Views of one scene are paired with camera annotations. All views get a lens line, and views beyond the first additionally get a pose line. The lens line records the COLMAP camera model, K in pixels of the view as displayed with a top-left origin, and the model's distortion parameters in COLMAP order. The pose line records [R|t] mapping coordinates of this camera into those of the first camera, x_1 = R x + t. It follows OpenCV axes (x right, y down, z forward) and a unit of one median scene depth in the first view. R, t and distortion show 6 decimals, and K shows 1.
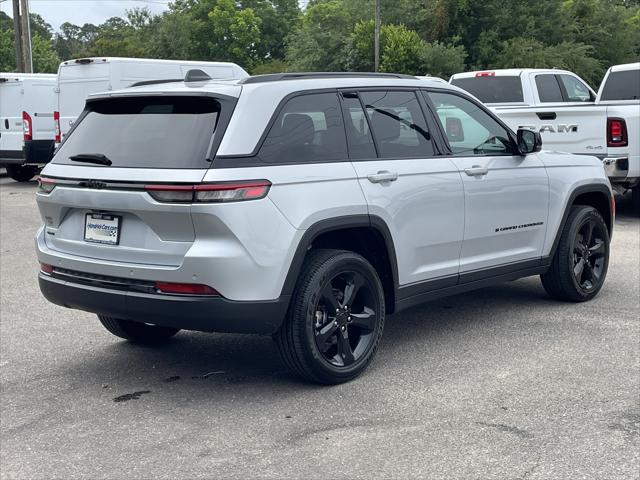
lens RADIAL K [[1006.1, 0, 320.0], [0, 1006.1, 240.0], [0, 0, 1]] dist [0.048245, 0.059166]
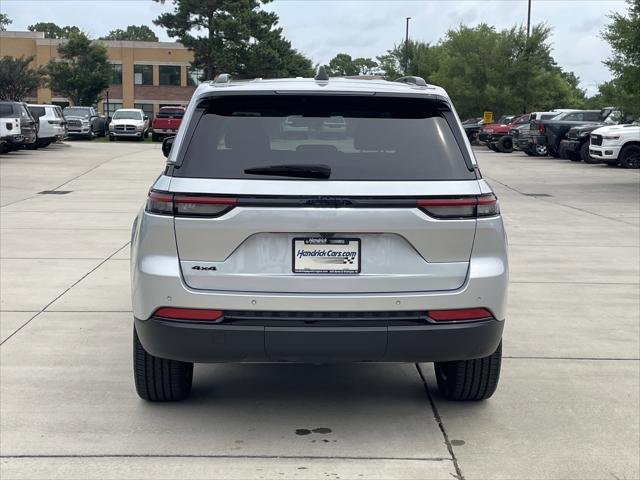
lens RADIAL K [[1006.1, 0, 320.0], [0, 1006.1, 240.0], [0, 0, 1]] dist [0.048245, 0.059166]
pose [[0.716475, -0.060196, 0.695011, -0.777512], [0.065717, 0.997664, 0.018662, -0.039013], [-0.694511, 0.032304, 0.718757, 0.407573]]
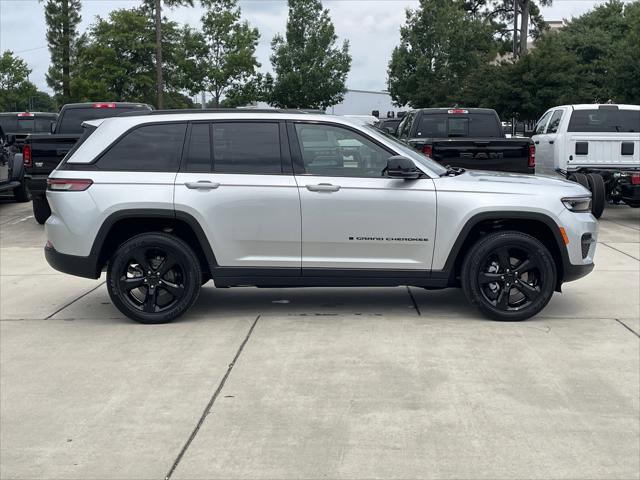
lens RADIAL K [[1006.1, 0, 320.0], [0, 1006.1, 240.0], [0, 0, 1]] dist [0.048245, 0.059166]
pose [[0.654755, 0.102362, -0.748878, 1.311927], [-0.107339, 0.993338, 0.041928, -0.067710], [0.748181, 0.052931, 0.661380, 0.219152]]
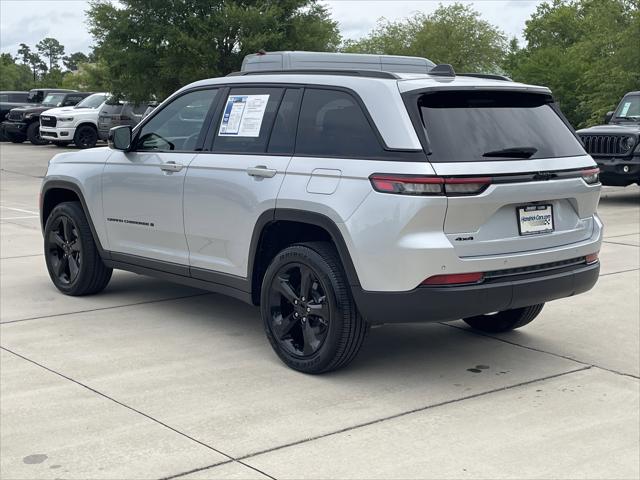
lens RADIAL K [[1006.1, 0, 320.0], [0, 1006.1, 240.0], [0, 0, 1]] dist [0.048245, 0.059166]
pose [[0.137077, -0.118090, 0.983496, -1.238341], [0.121181, 0.987410, 0.101670, -0.119721], [-0.983120, 0.105244, 0.149661, 1.048601]]
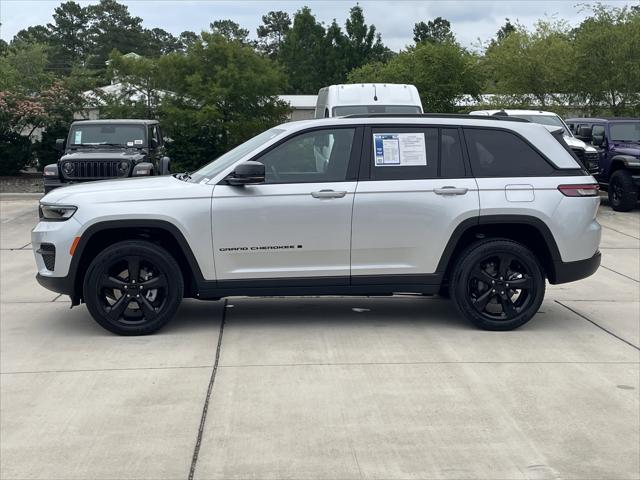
lens RADIAL K [[1006.1, 0, 320.0], [0, 1006.1, 240.0], [0, 0, 1]] dist [0.048245, 0.059166]
pose [[-0.735041, -0.060657, 0.675304, -1.016764], [0.097269, 0.976254, 0.193562, -0.320346], [-0.671010, 0.207962, -0.711687, 2.442946]]
